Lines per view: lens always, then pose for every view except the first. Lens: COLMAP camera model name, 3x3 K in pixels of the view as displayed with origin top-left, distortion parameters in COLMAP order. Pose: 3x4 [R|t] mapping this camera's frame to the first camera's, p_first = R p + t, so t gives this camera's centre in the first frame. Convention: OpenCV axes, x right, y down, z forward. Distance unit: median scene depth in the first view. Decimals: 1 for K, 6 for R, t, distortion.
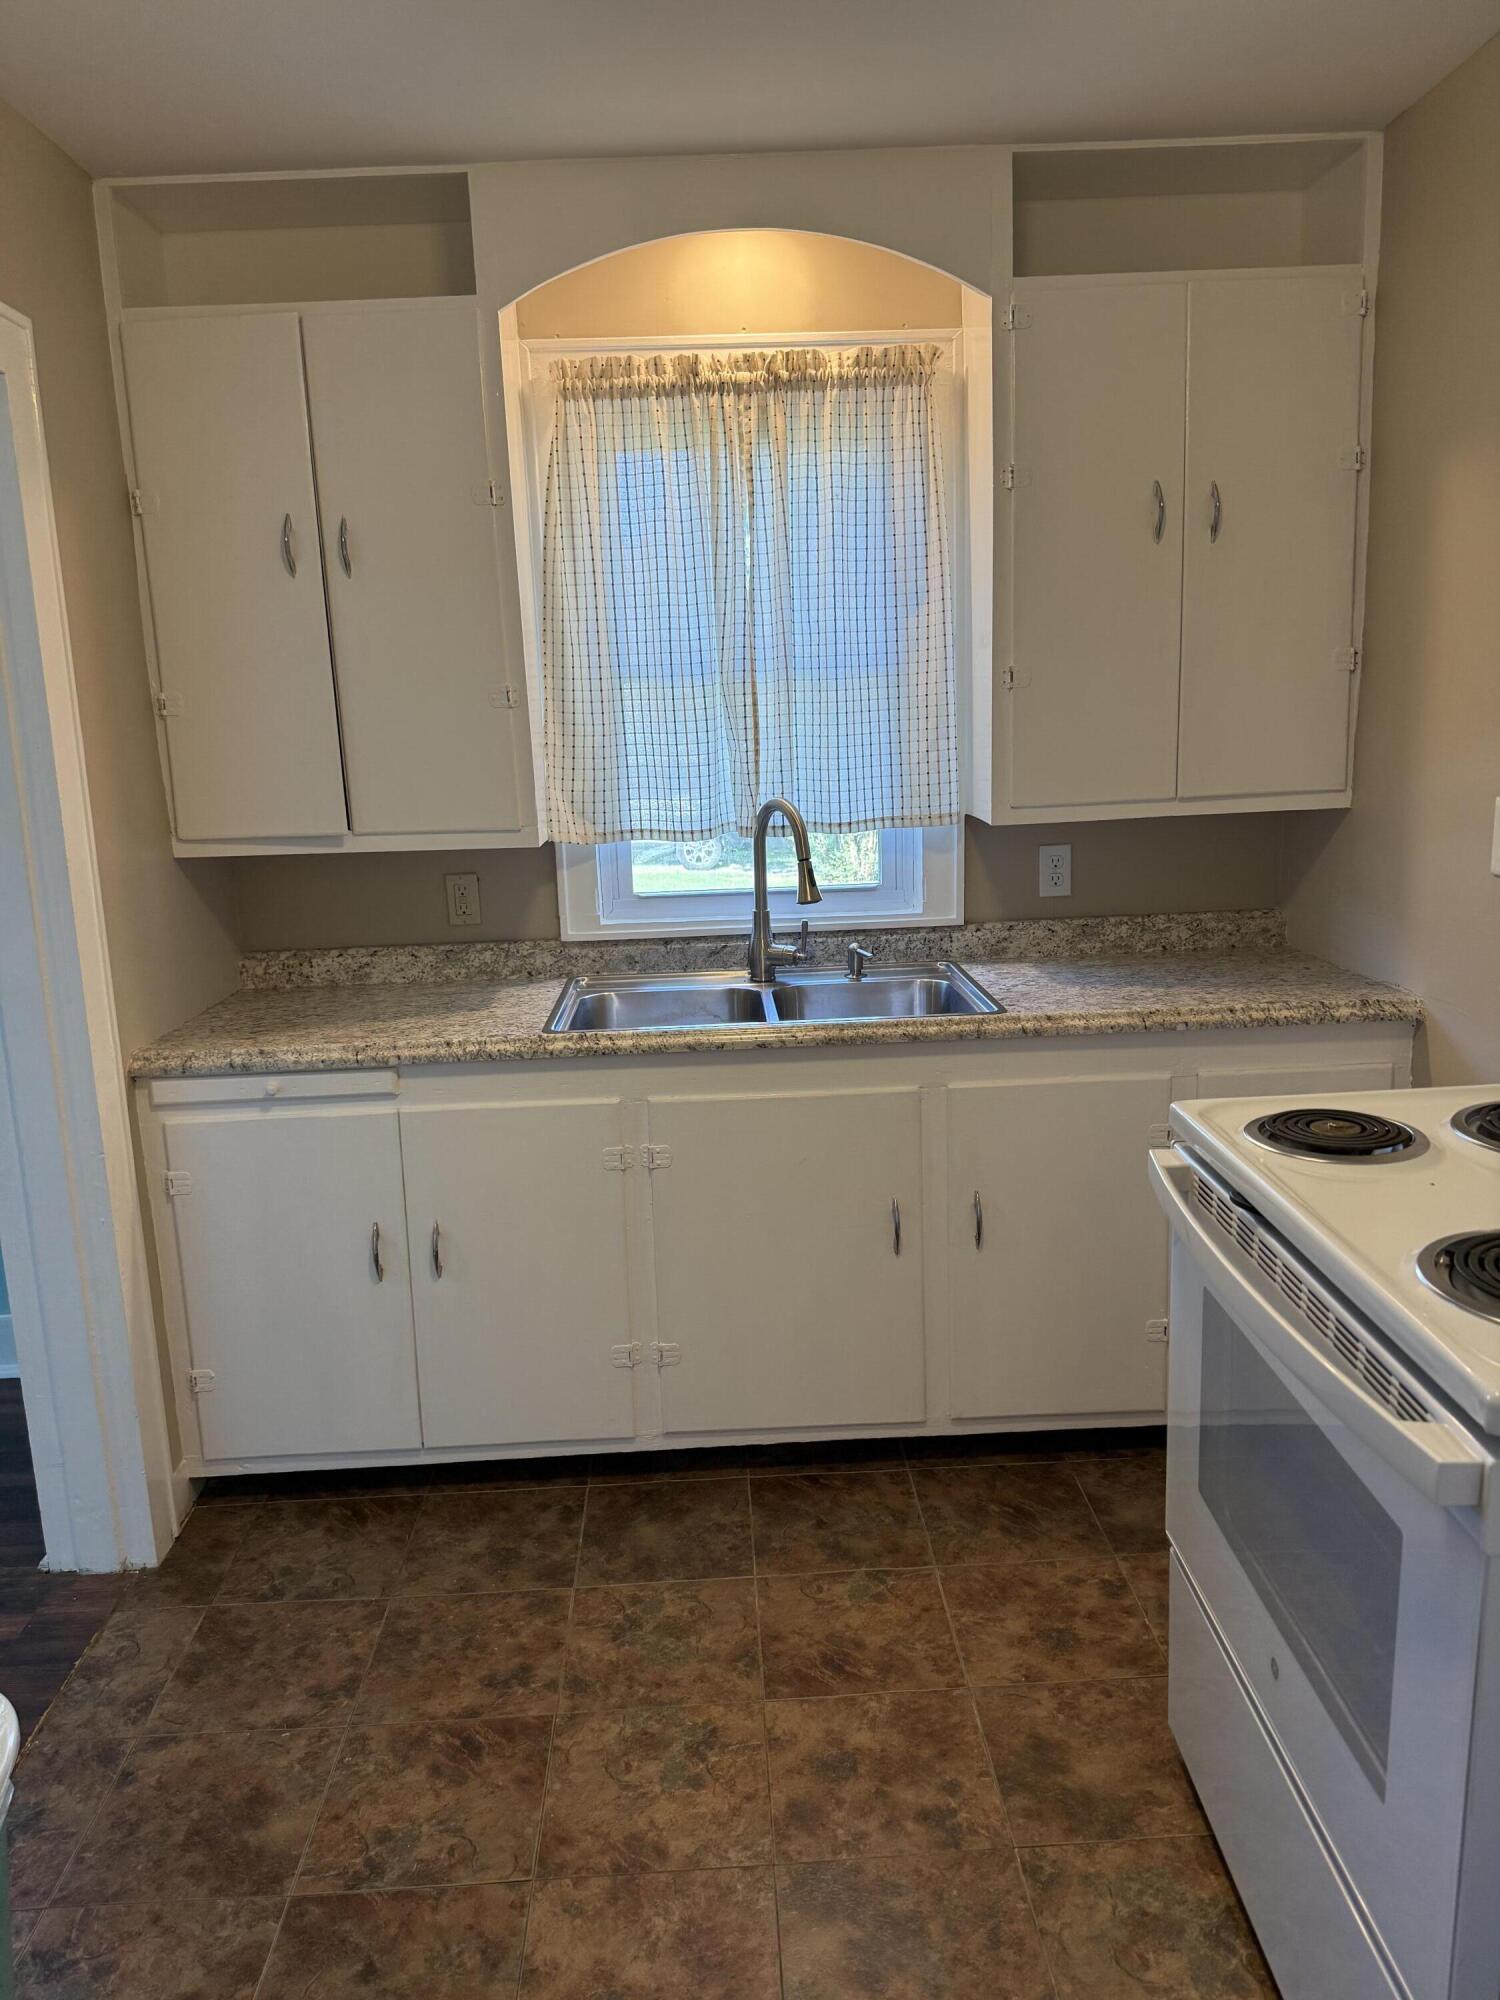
lens RADIAL K [[1418.8, 0, 757.4], [0, 1418.8, 1002.6], [0, 0, 1]] dist [0.032469, -0.047599]
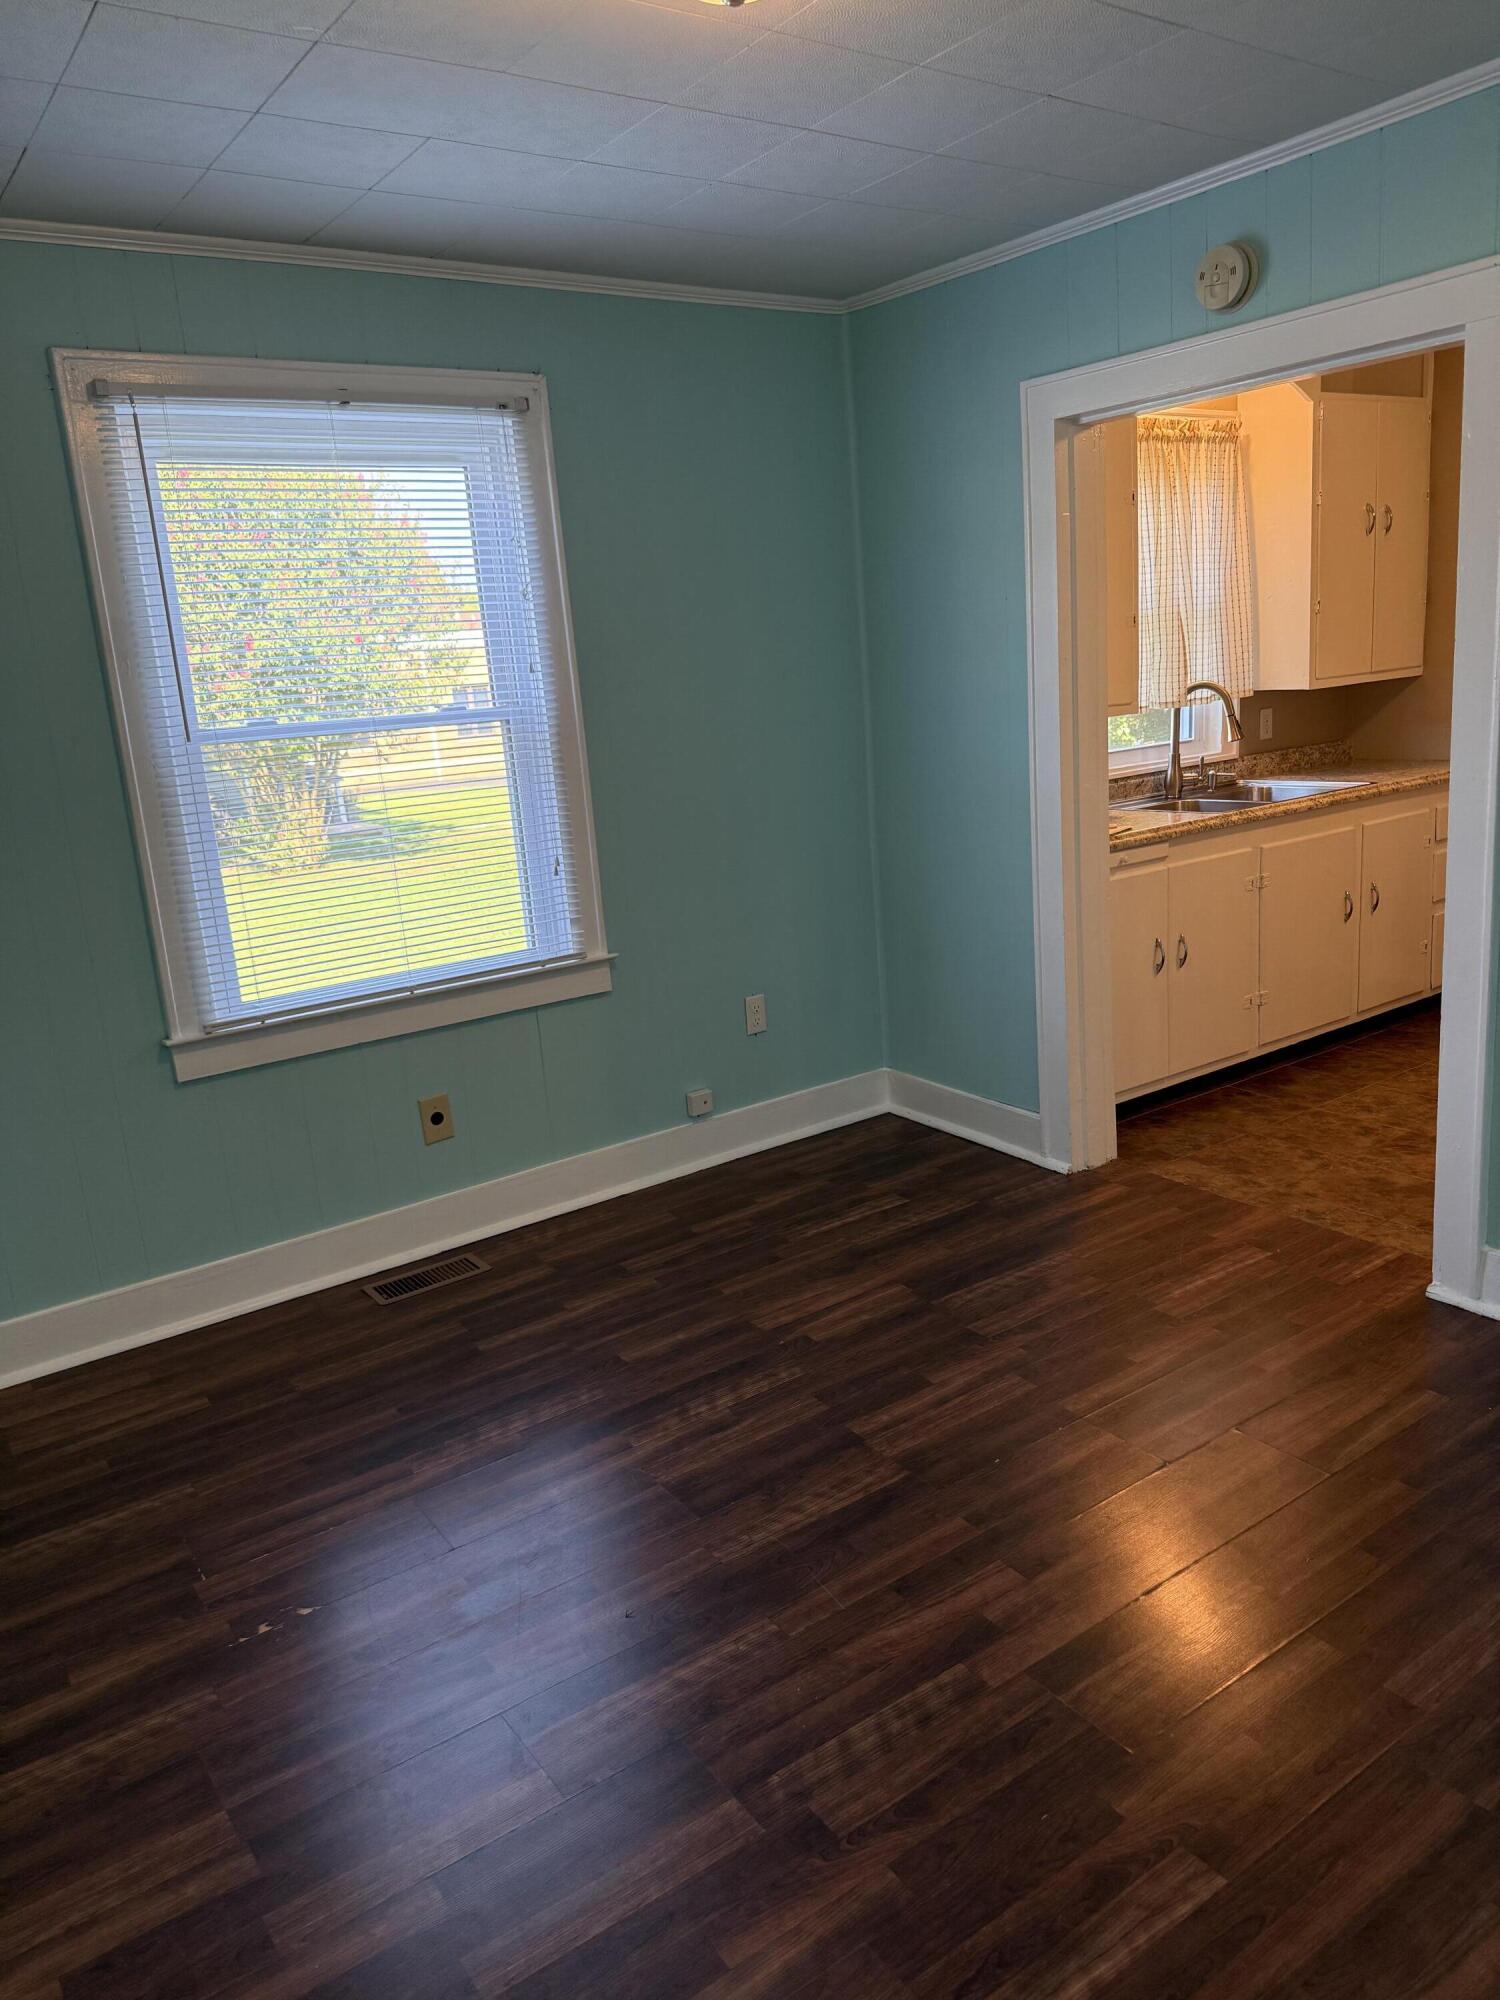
lens RADIAL K [[1418.8, 0, 739.2], [0, 1418.8, 995.9], [0, 0, 1]] dist [0.032469, -0.047599]
pose [[0.838278, -0.149200, 0.524432, -1.549684], [0.150114, 0.987815, 0.041083, 0.080021], [-0.524171, 0.044286, 0.850461, -0.150914]]
